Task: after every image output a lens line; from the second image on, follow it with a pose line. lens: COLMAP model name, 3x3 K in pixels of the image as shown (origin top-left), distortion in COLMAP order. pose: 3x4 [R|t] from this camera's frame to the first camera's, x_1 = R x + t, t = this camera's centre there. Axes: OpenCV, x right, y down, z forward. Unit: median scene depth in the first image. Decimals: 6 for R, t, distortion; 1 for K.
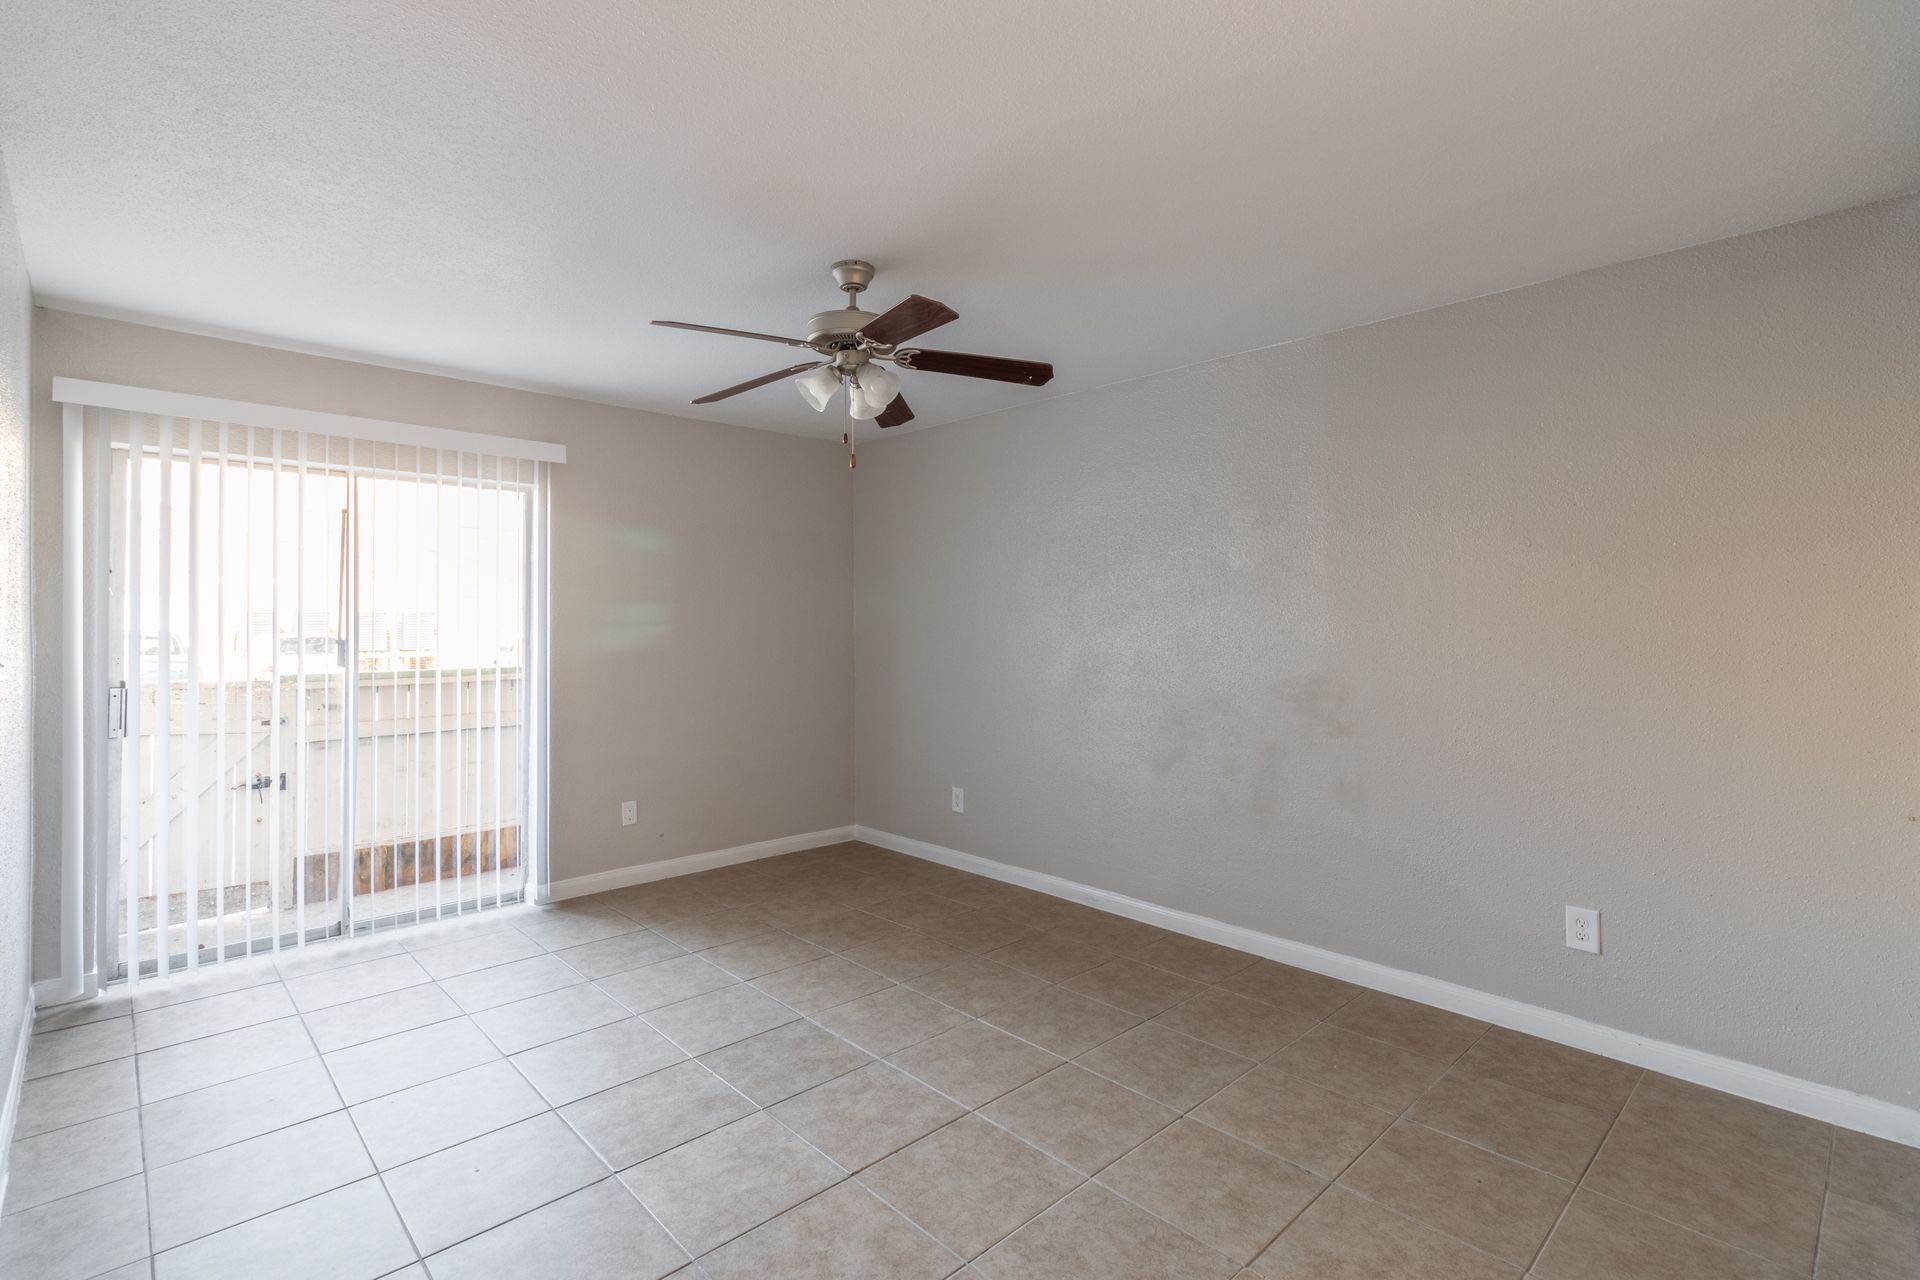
lens RADIAL K [[901.0, 0, 996.6], [0, 901.0, 621.0], [0, 0, 1]] dist [0.003384, 0.000922]
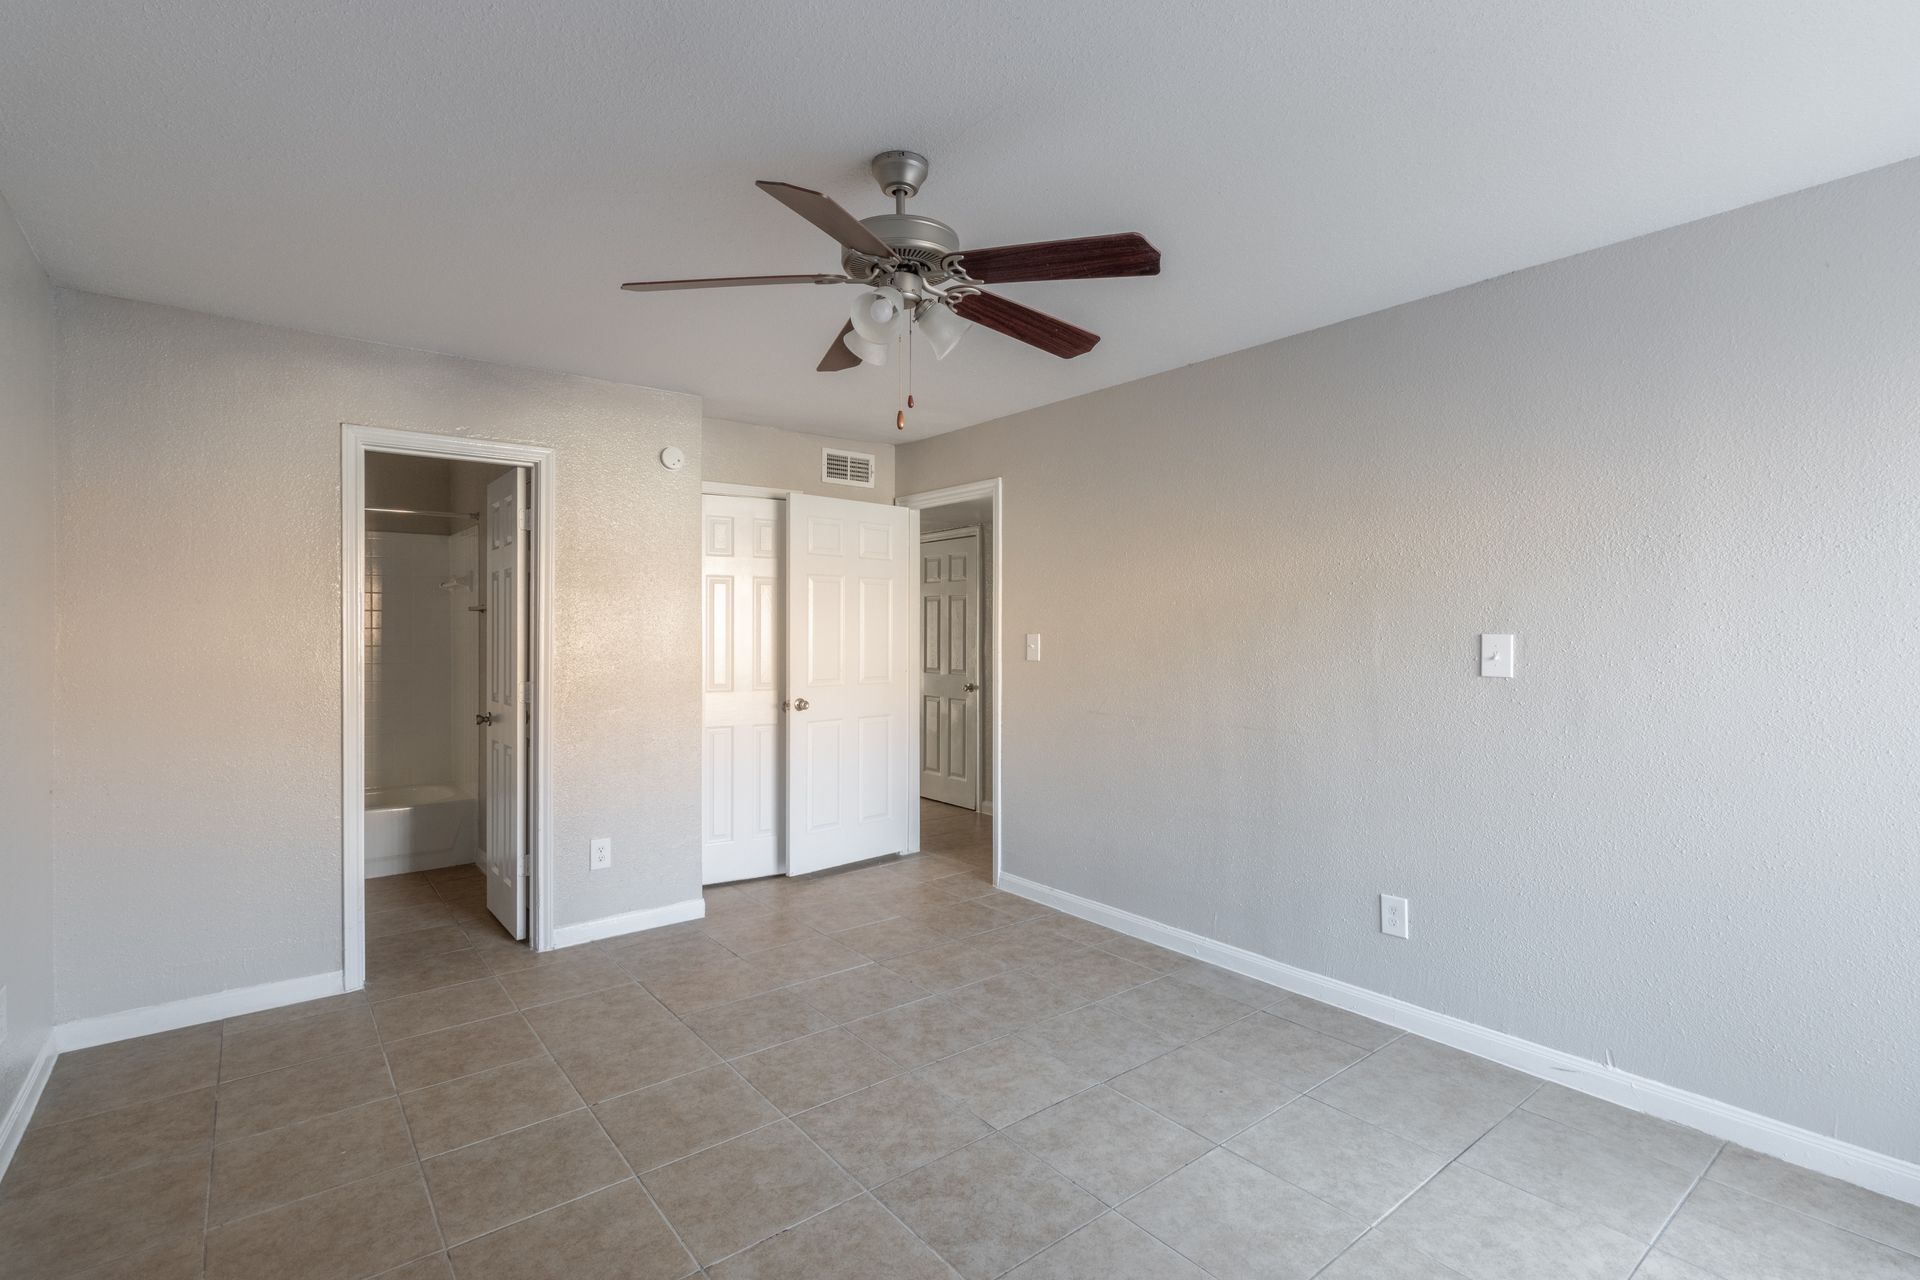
lens RADIAL K [[901.0, 0, 960.9], [0, 901.0, 633.6], [0, 0, 1]] dist [0.003384, 0.000922]
pose [[-0.992357, 0.002366, 0.123378, -0.342286], [0.003536, 0.999951, 0.009268, -0.001432], [-0.123350, 0.009633, -0.992316, 1.963278]]
